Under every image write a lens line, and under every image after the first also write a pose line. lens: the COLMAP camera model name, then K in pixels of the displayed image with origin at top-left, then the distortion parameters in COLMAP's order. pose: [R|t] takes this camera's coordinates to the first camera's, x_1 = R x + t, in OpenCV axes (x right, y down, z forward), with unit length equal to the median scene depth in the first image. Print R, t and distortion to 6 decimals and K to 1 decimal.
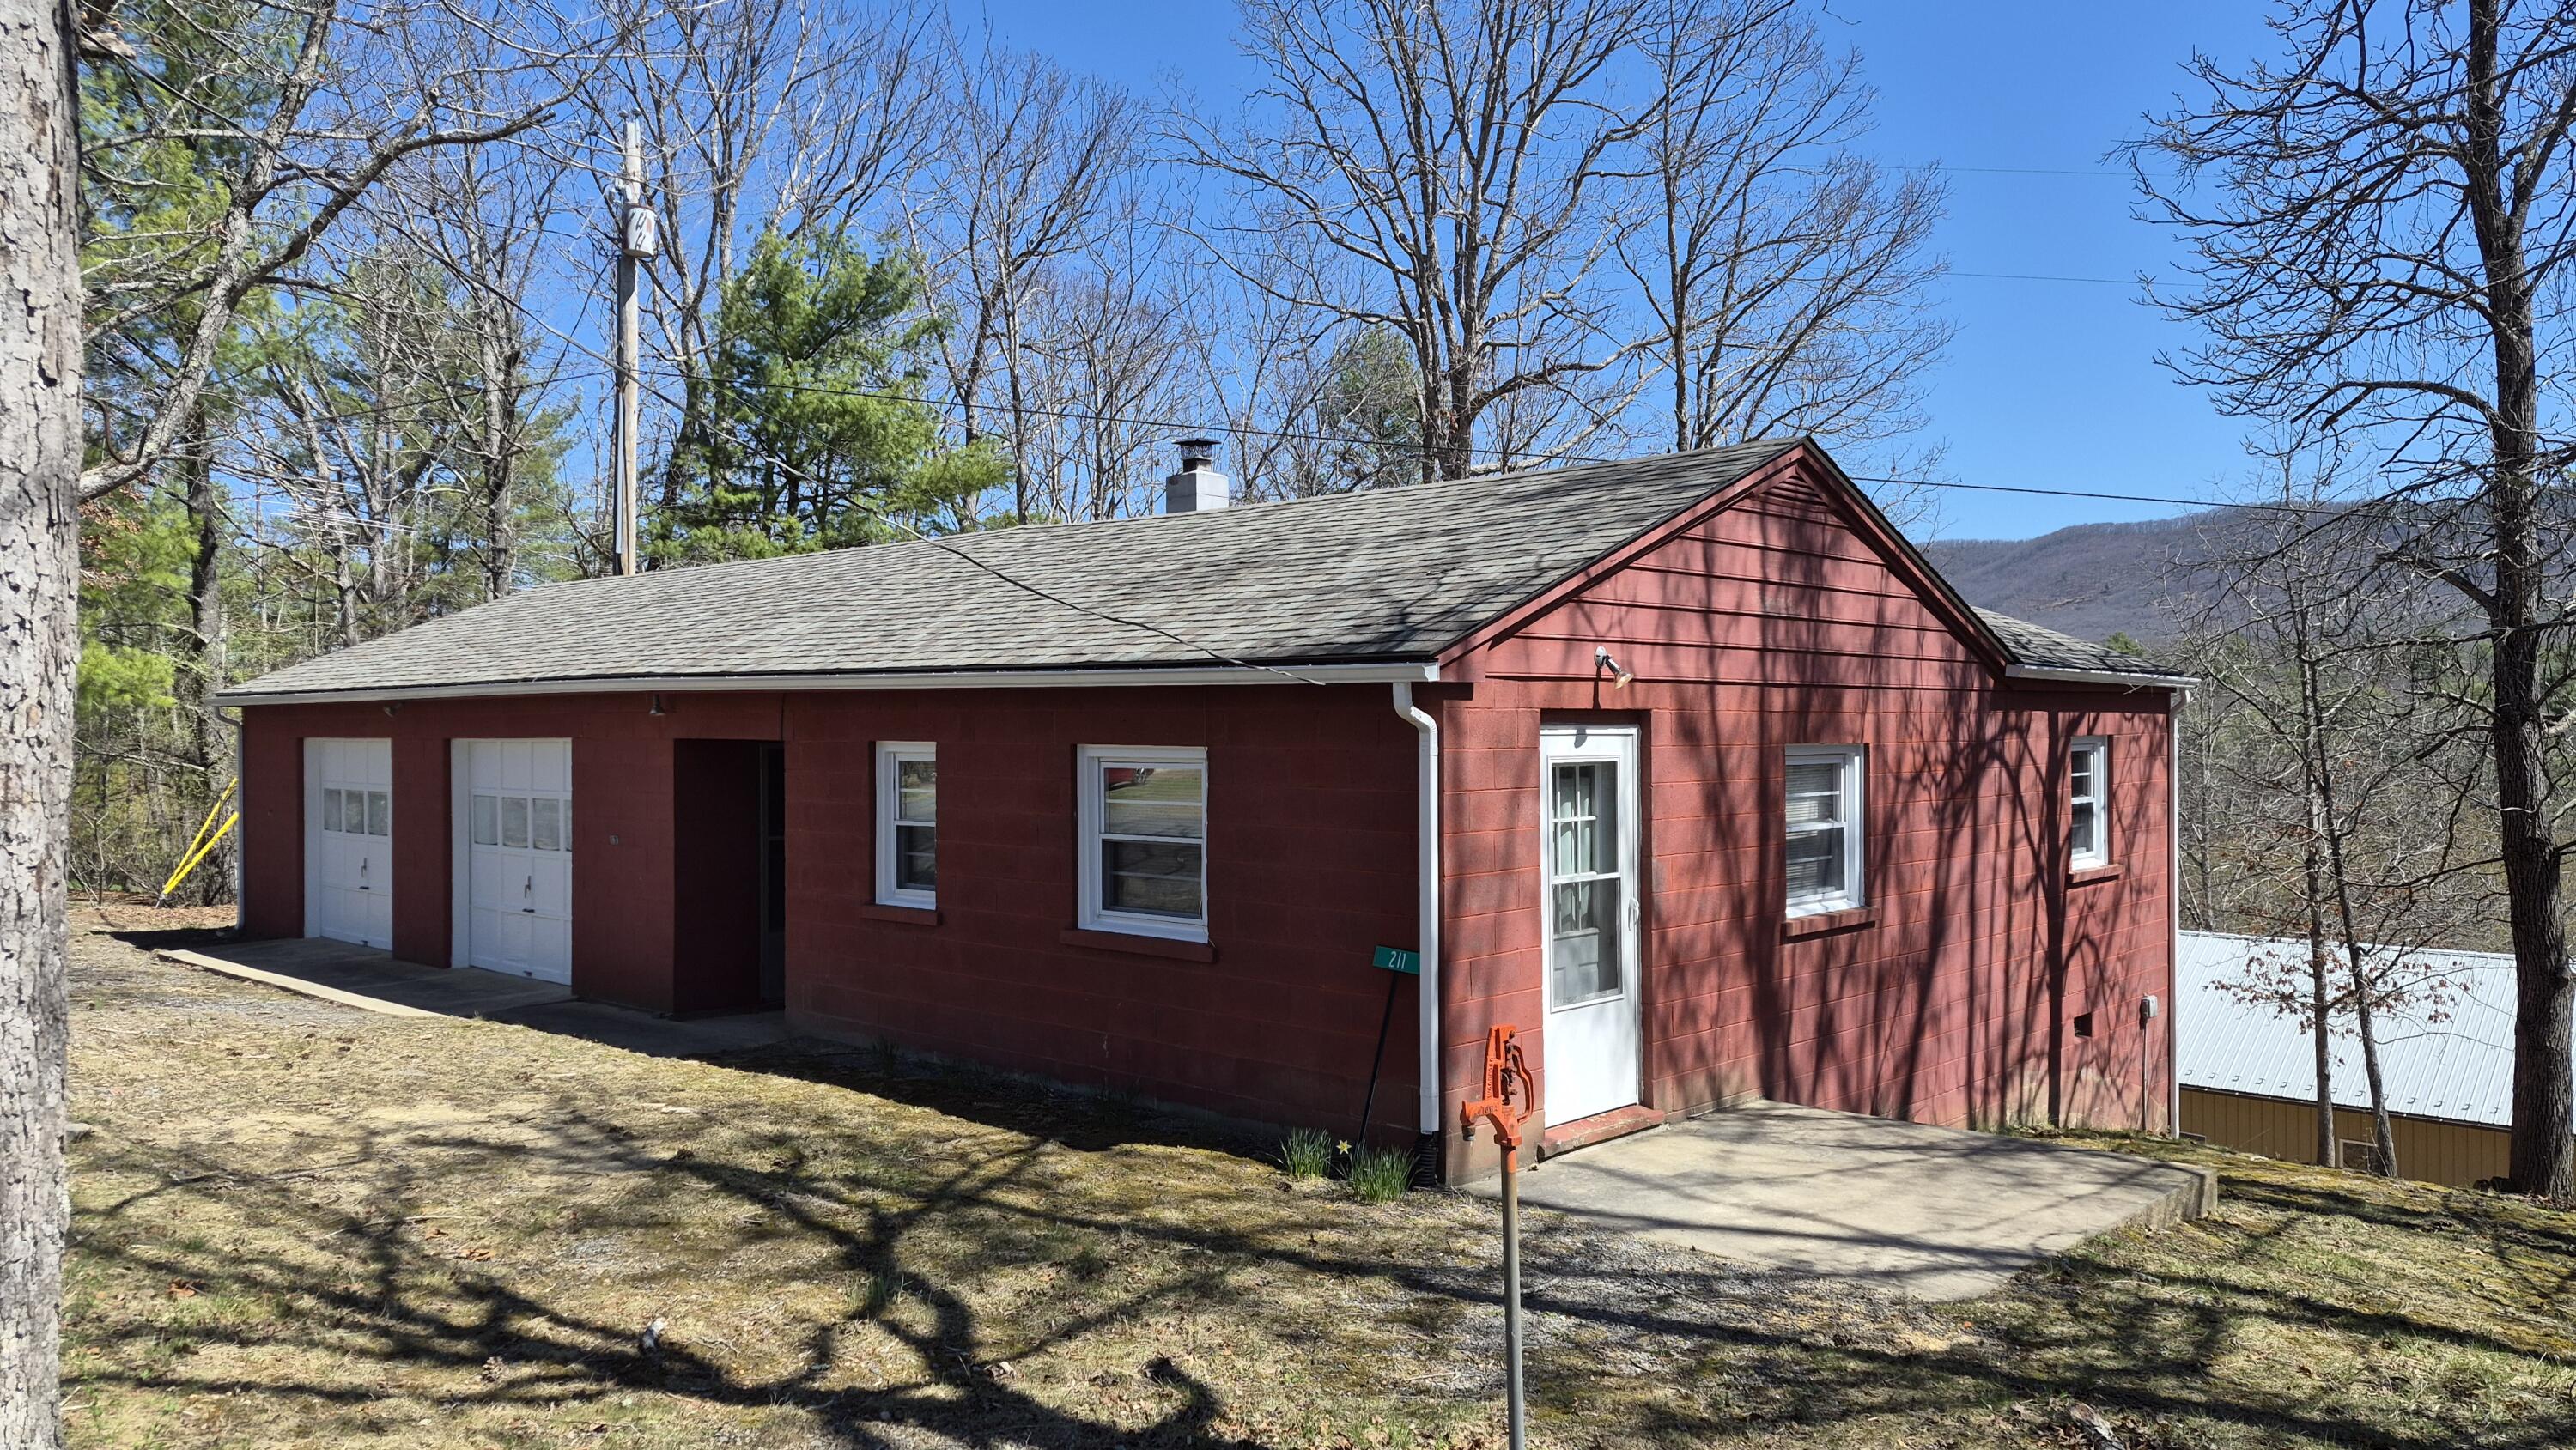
lens RADIAL K [[1763.5, 0, 1288.0], [0, 1763.5, 725.0], [0, 0, 1]] dist [0.076547, -0.001626]
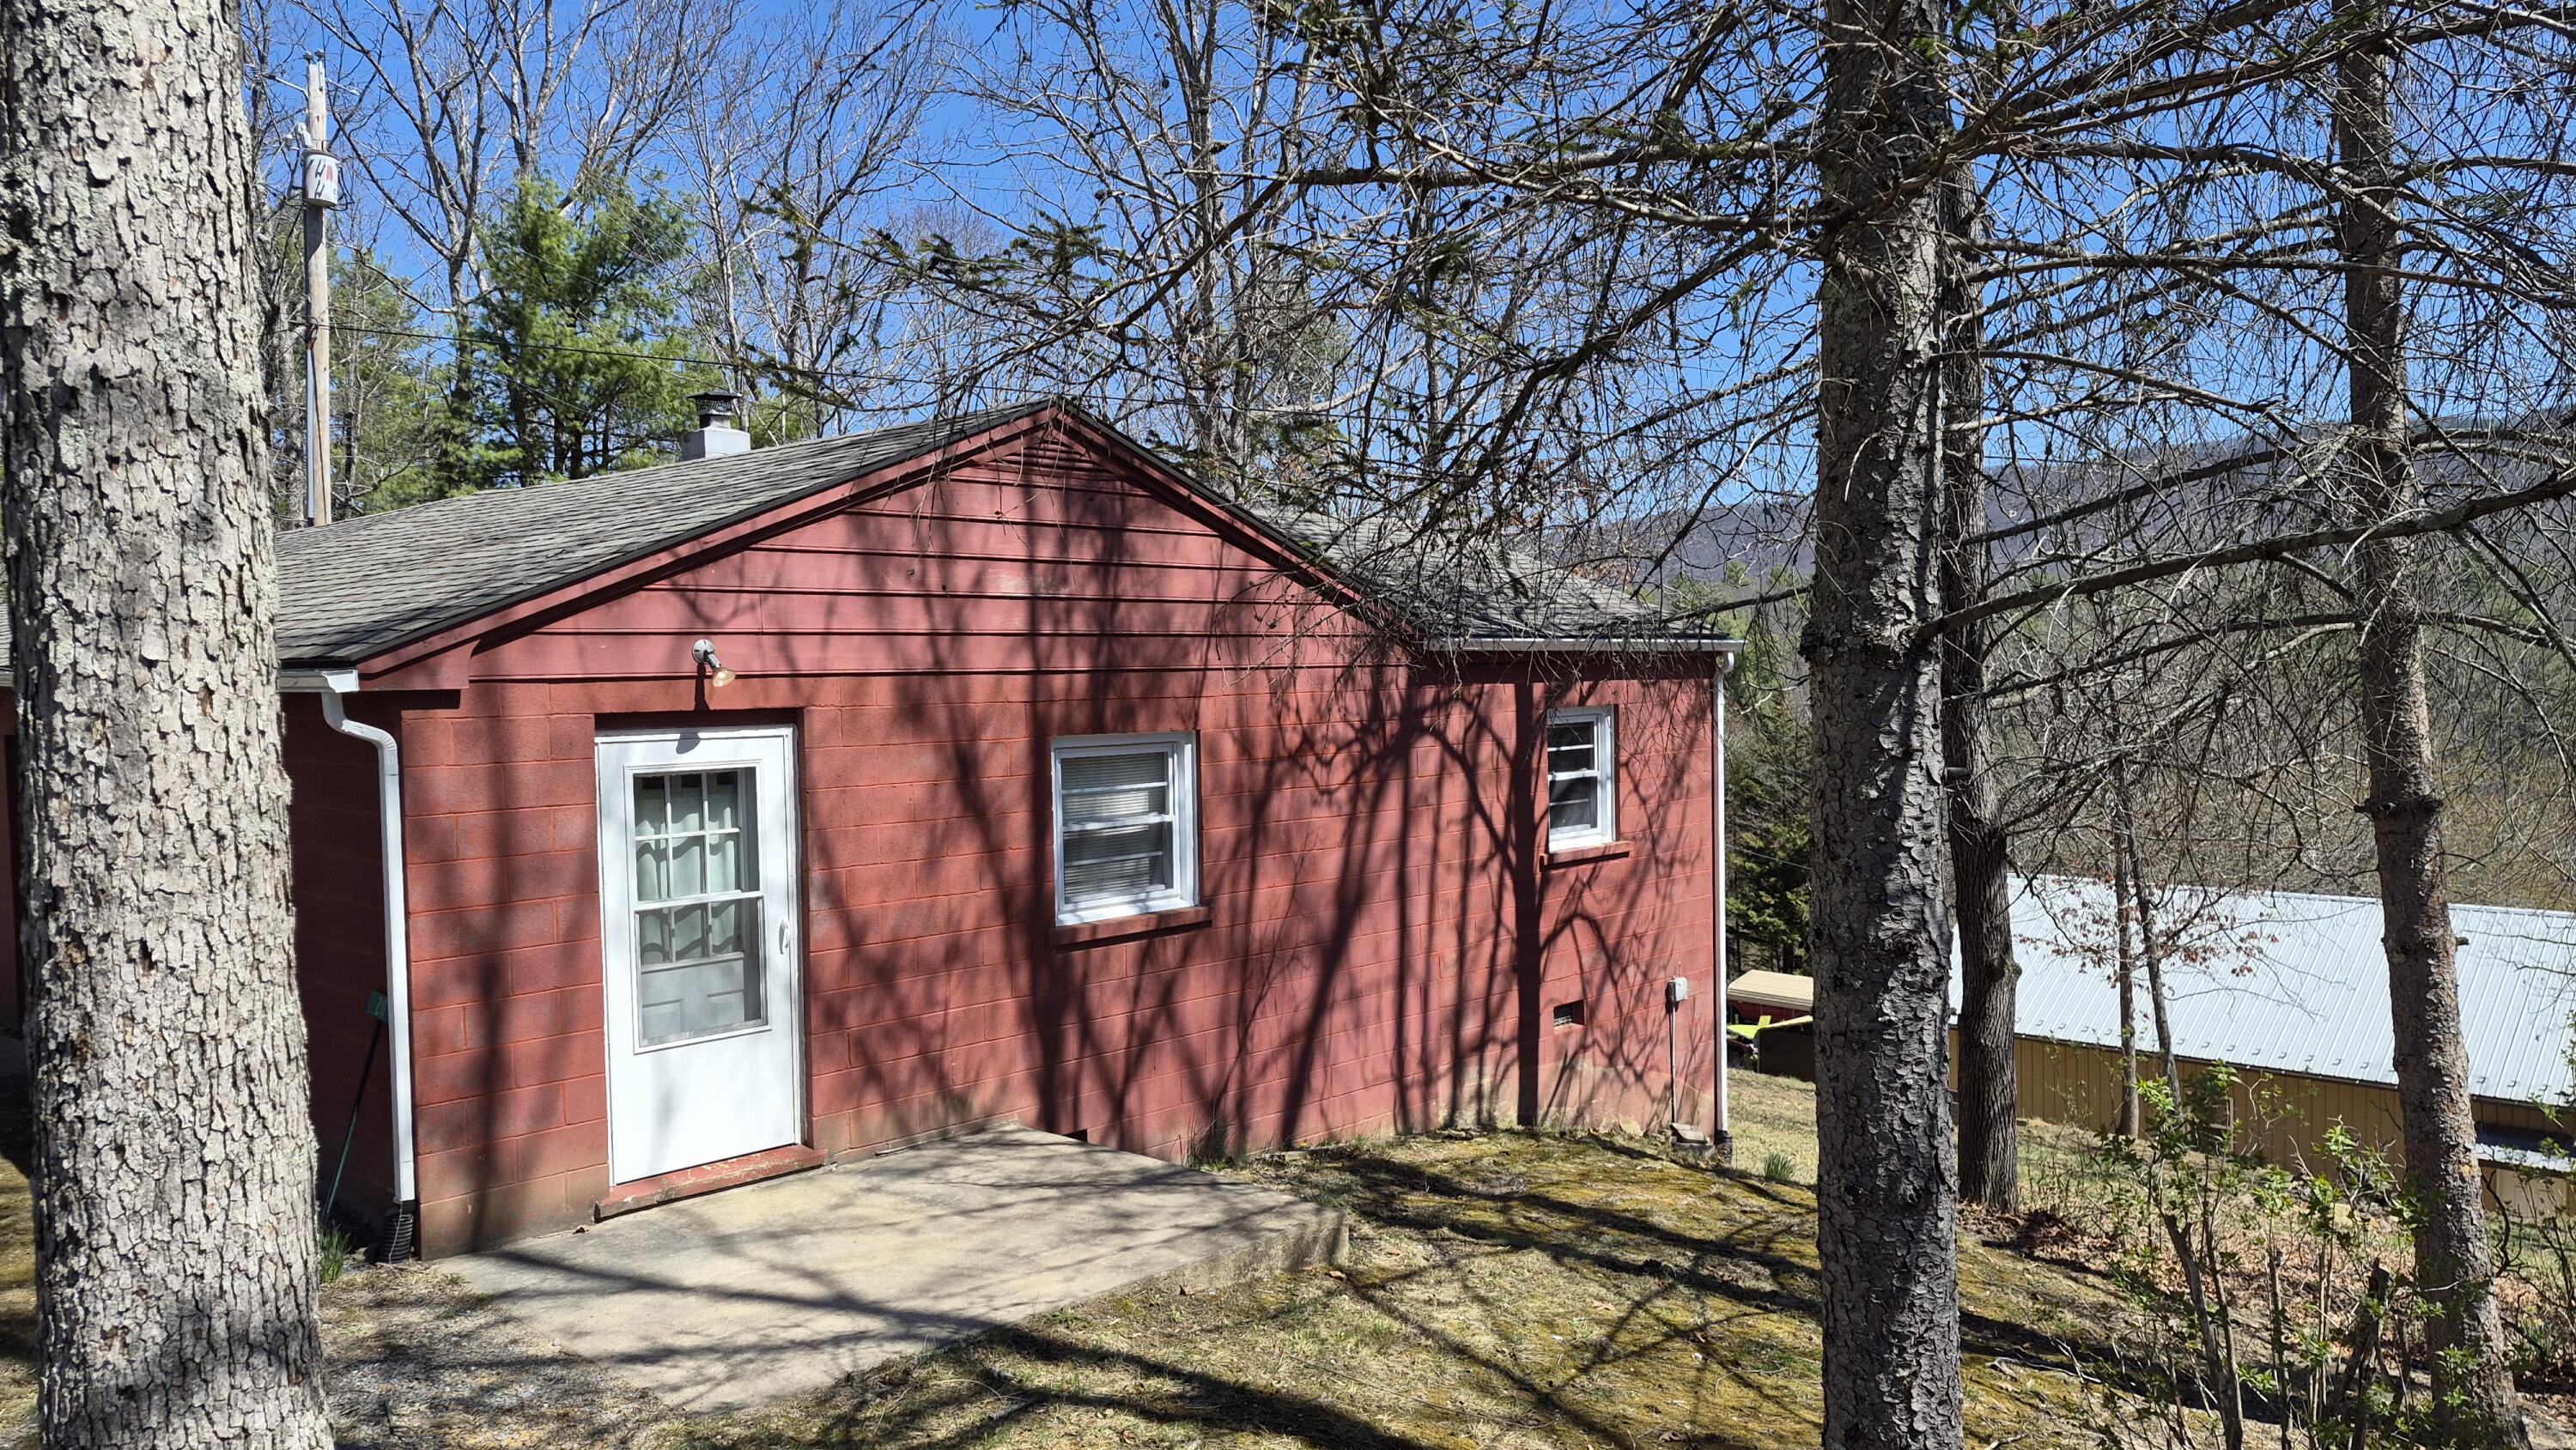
lens RADIAL K [[1709.1, 0, 1510.4], [0, 1709.1, 734.6], [0, 0, 1]] dist [0.192366, -0.160852]
pose [[0.998457, -0.014202, -0.053686, 0.540811], [0.016847, 0.998650, 0.049137, -0.029390], [0.052916, -0.049966, 0.997348, 0.104301]]
